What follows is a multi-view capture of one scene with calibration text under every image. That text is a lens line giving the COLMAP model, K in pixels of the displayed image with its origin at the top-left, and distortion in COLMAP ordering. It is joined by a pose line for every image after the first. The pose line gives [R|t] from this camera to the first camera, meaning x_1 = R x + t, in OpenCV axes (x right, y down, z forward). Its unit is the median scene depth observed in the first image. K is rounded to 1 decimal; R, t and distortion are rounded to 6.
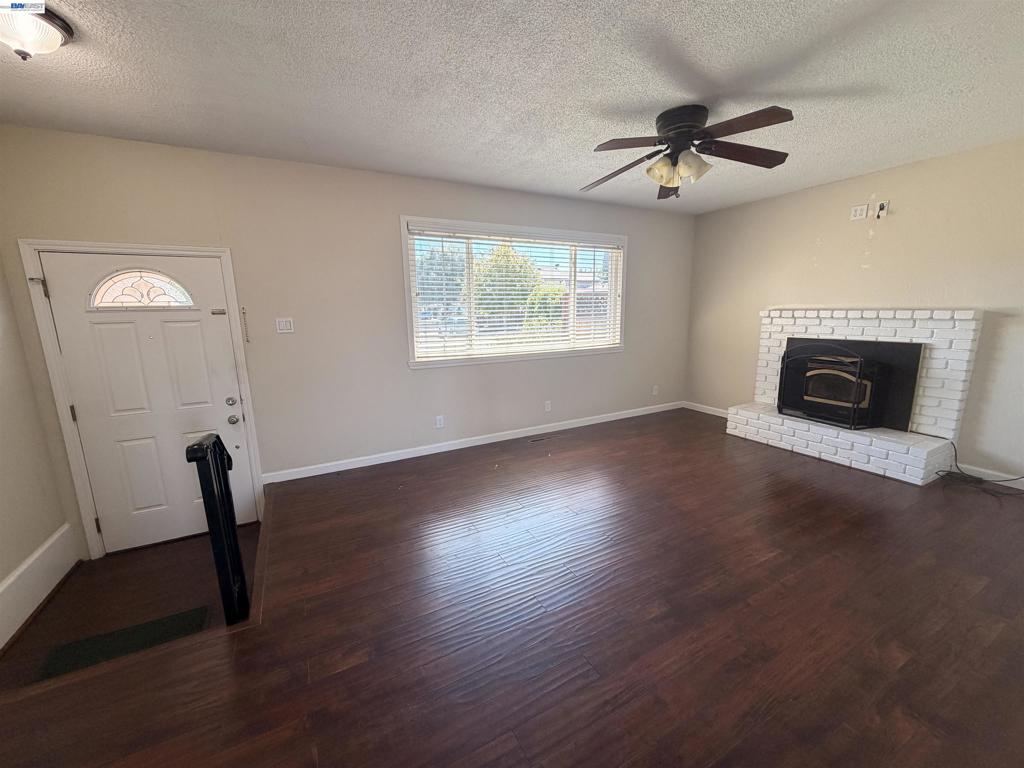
lens RADIAL K [[413.2, 0, 512.0], [0, 413.2, 384.0], [0, 0, 1]] dist [0.006208, -0.000172]
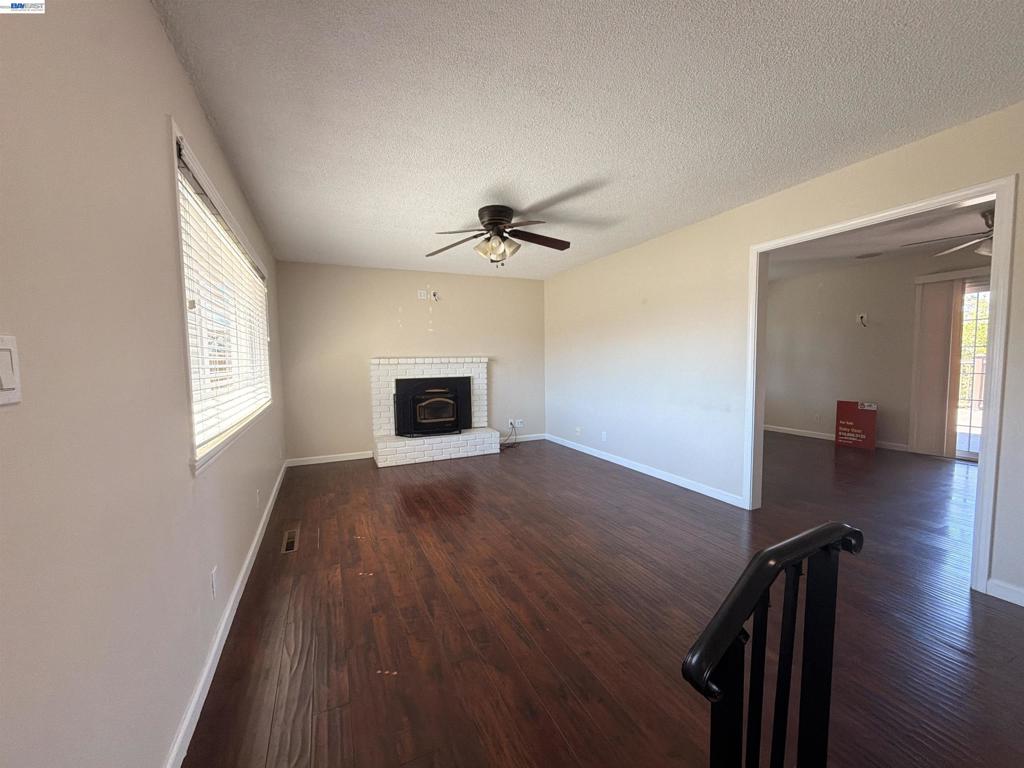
lens RADIAL K [[406.9, 0, 509.3], [0, 406.9, 386.2], [0, 0, 1]] dist [-0.001595, 0.000181]
pose [[0.070571, -0.054436, 0.996020, -0.698057], [0.194793, 0.980038, 0.039761, -0.092179], [-0.978302, 0.191212, 0.079766, 0.703036]]
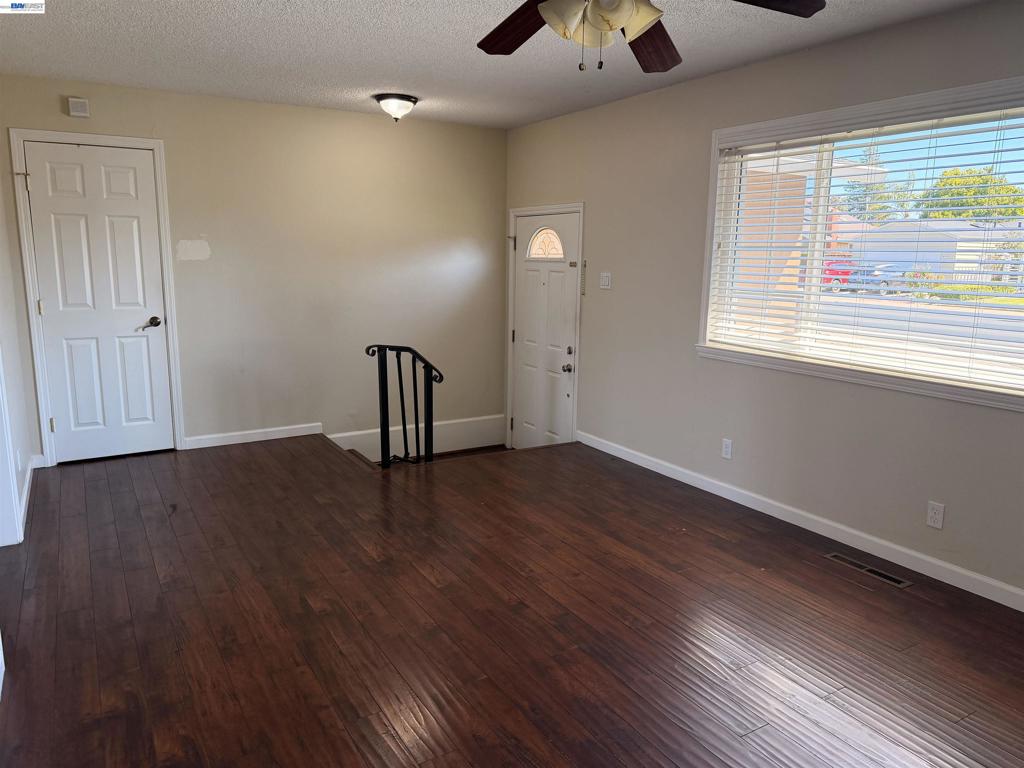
lens RADIAL K [[721.6, 0, 512.0], [0, 721.6, 399.4], [0, 0, 1]] dist [0.008986, -0.004573]
pose [[0.041067, 0.213392, -0.976103, 1.019283], [-0.192137, 0.960381, 0.201871, -0.163535], [0.980509, 0.179255, 0.080441, 0.678922]]
